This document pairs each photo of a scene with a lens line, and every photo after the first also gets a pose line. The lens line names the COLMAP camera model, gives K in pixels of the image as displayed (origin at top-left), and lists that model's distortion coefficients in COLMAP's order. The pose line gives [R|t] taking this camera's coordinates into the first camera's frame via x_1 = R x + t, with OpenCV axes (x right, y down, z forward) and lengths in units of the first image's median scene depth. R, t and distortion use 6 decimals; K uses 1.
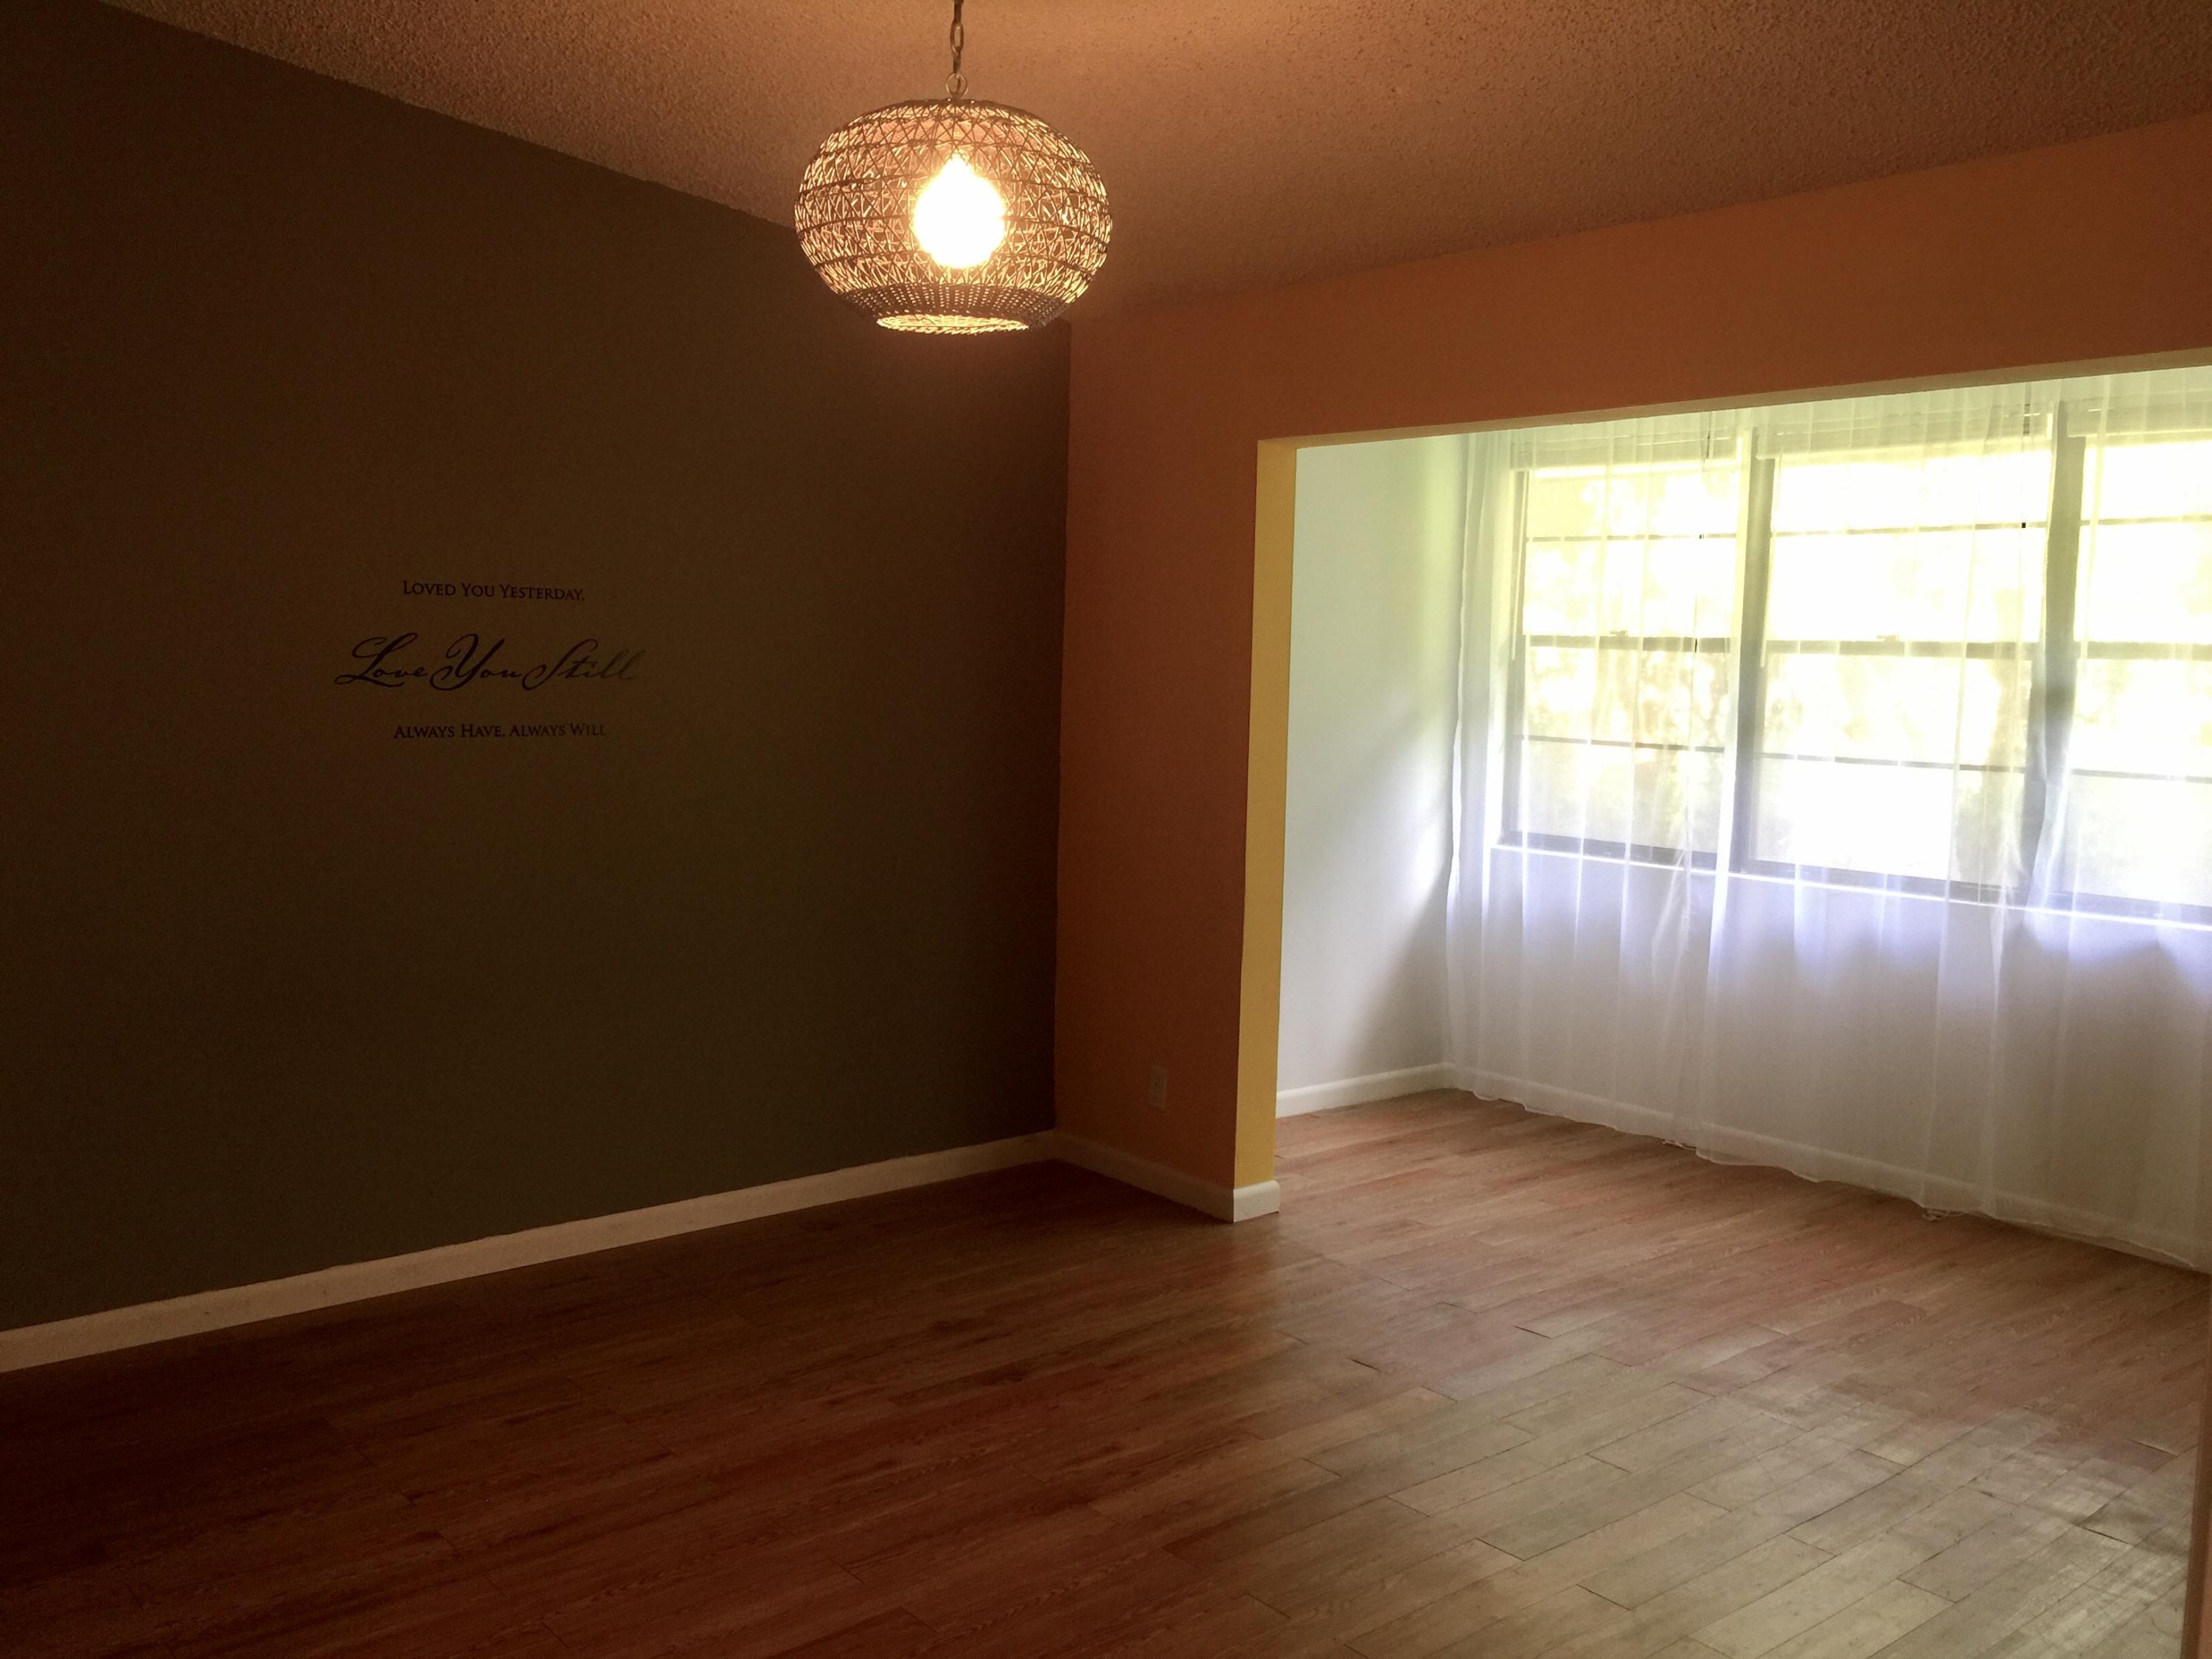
lens RADIAL K [[1915.0, 0, 1106.0], [0, 1915.0, 829.5], [0, 0, 1]] dist [0.049139, -0.000837]
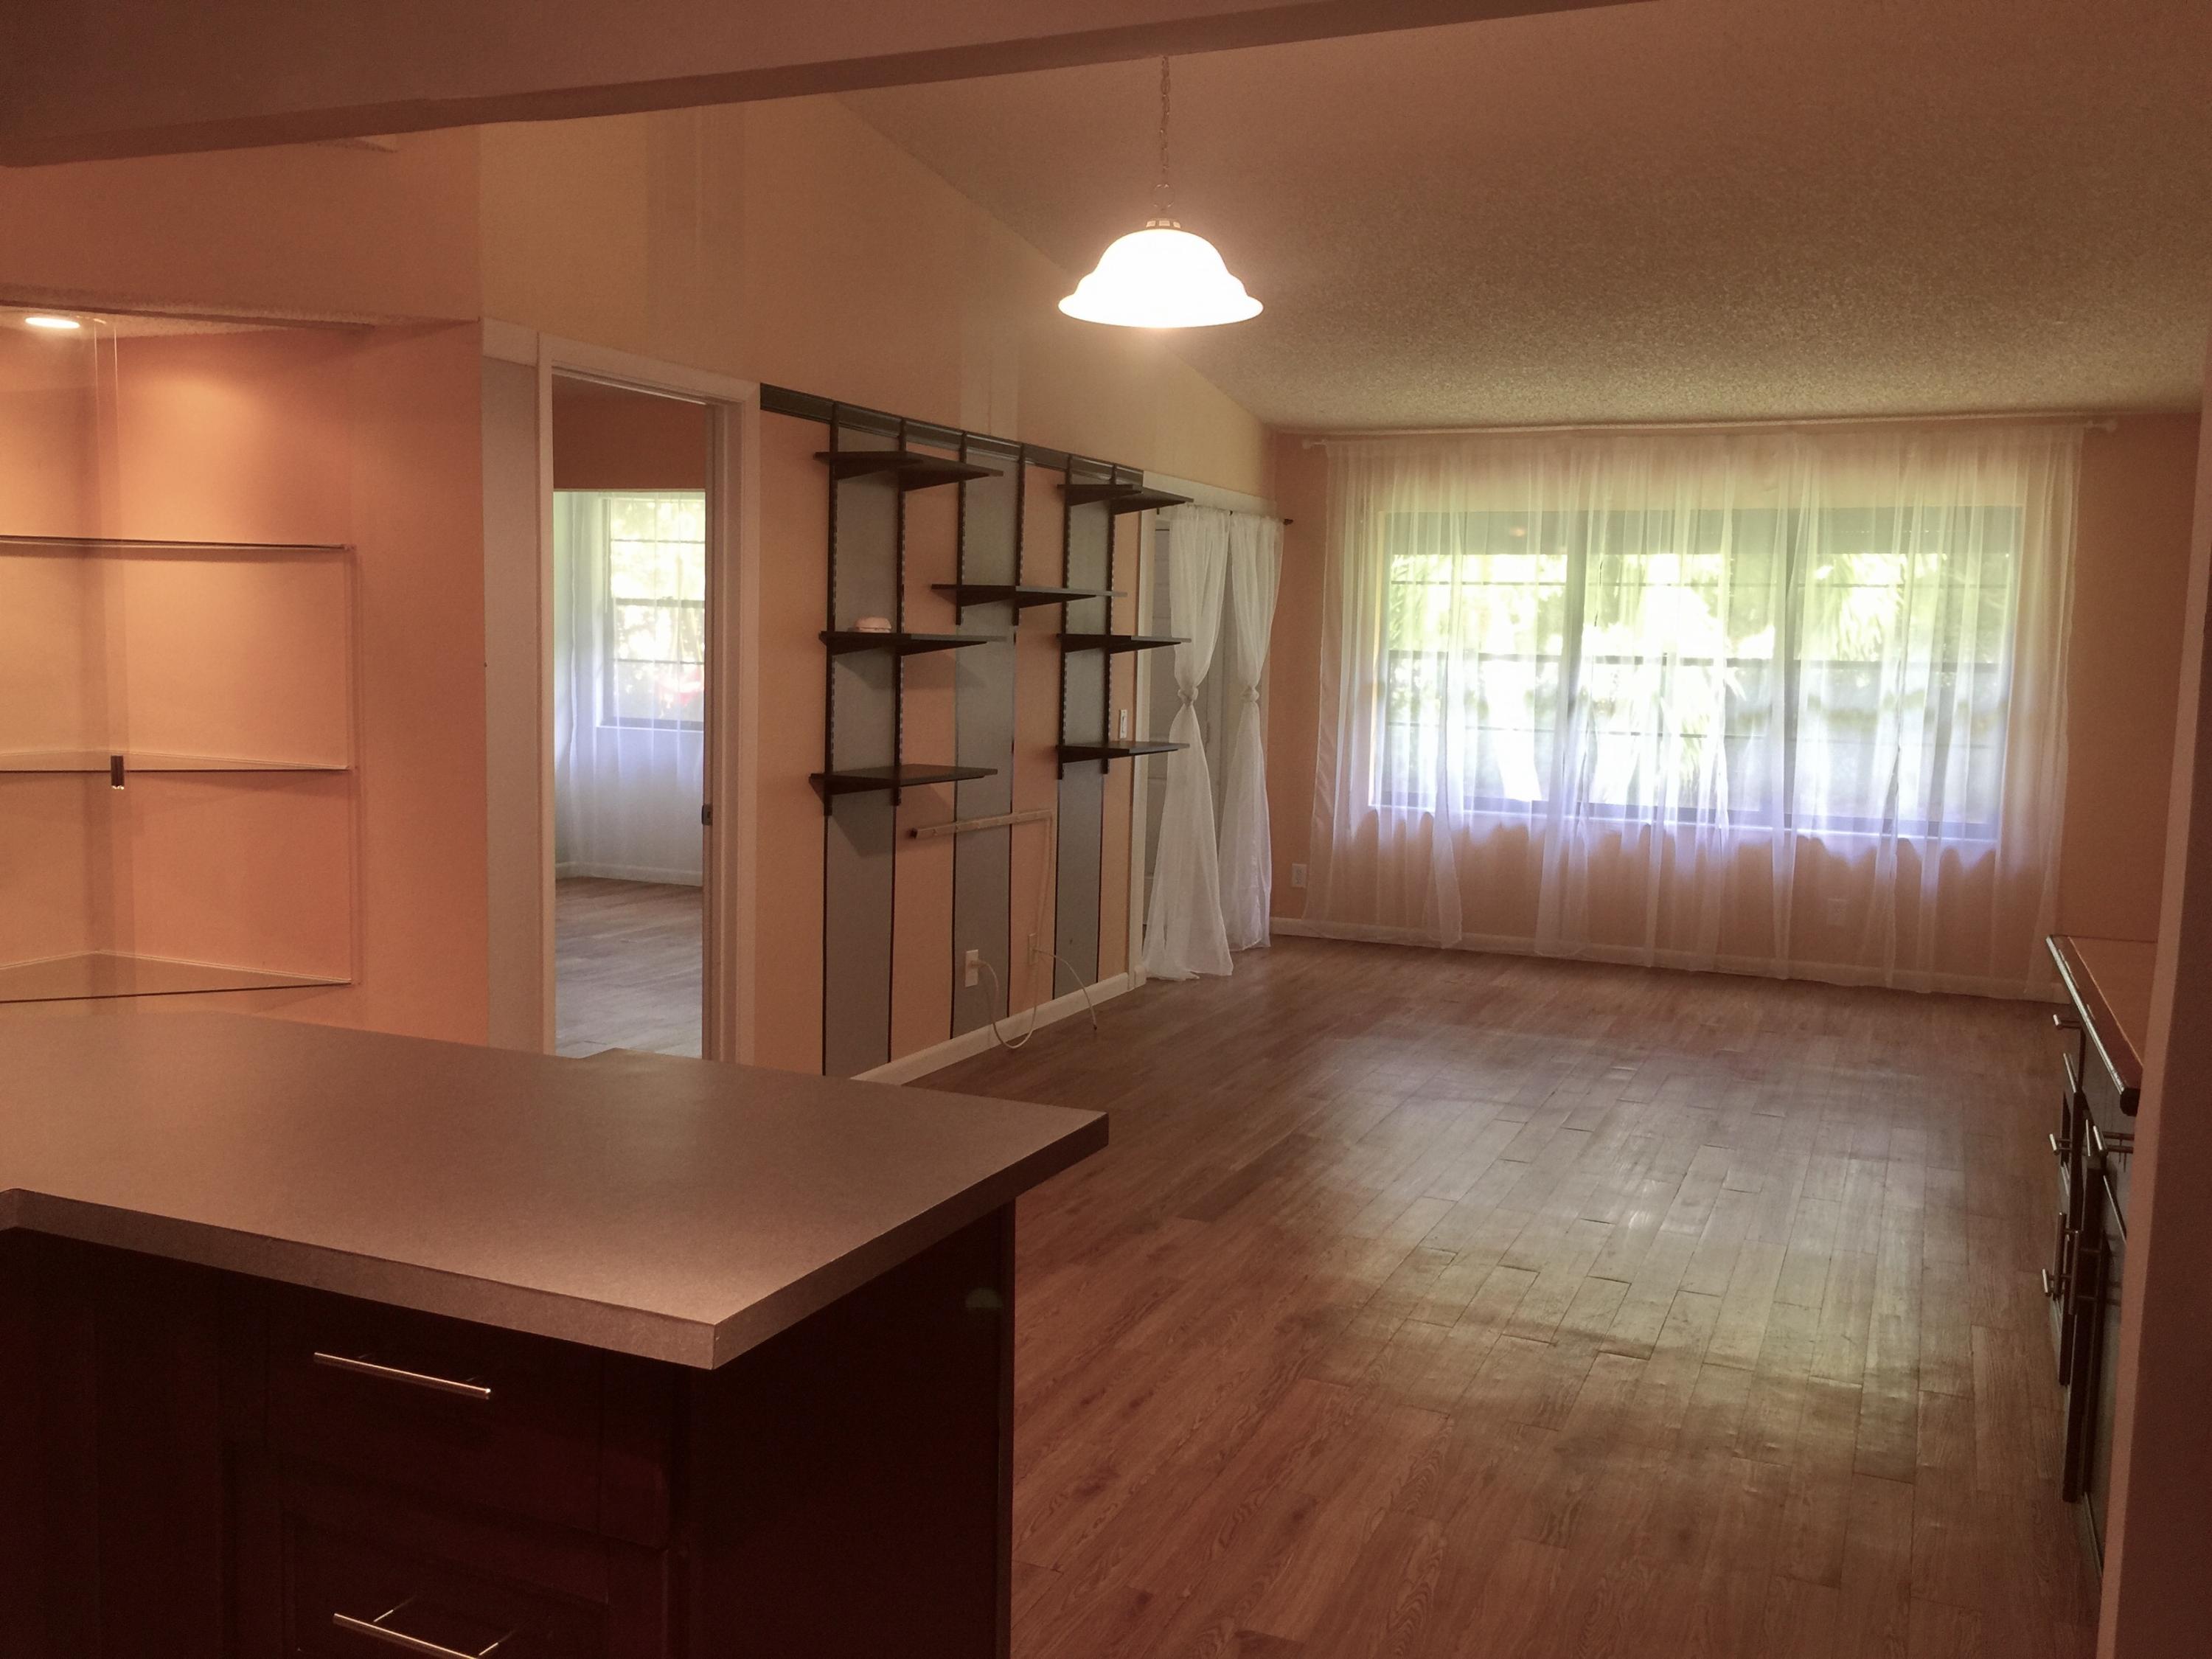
lens RADIAL K [[1915.0, 0, 1106.0], [0, 1915.0, 829.5], [0, 0, 1]] dist [0.049139, -0.000837]
pose [[0.895020, -0.045516, 0.443698, -0.150399], [0.036452, 0.998916, 0.028943, 0.068468], [-0.444534, -0.009731, 0.895709, -0.700018]]
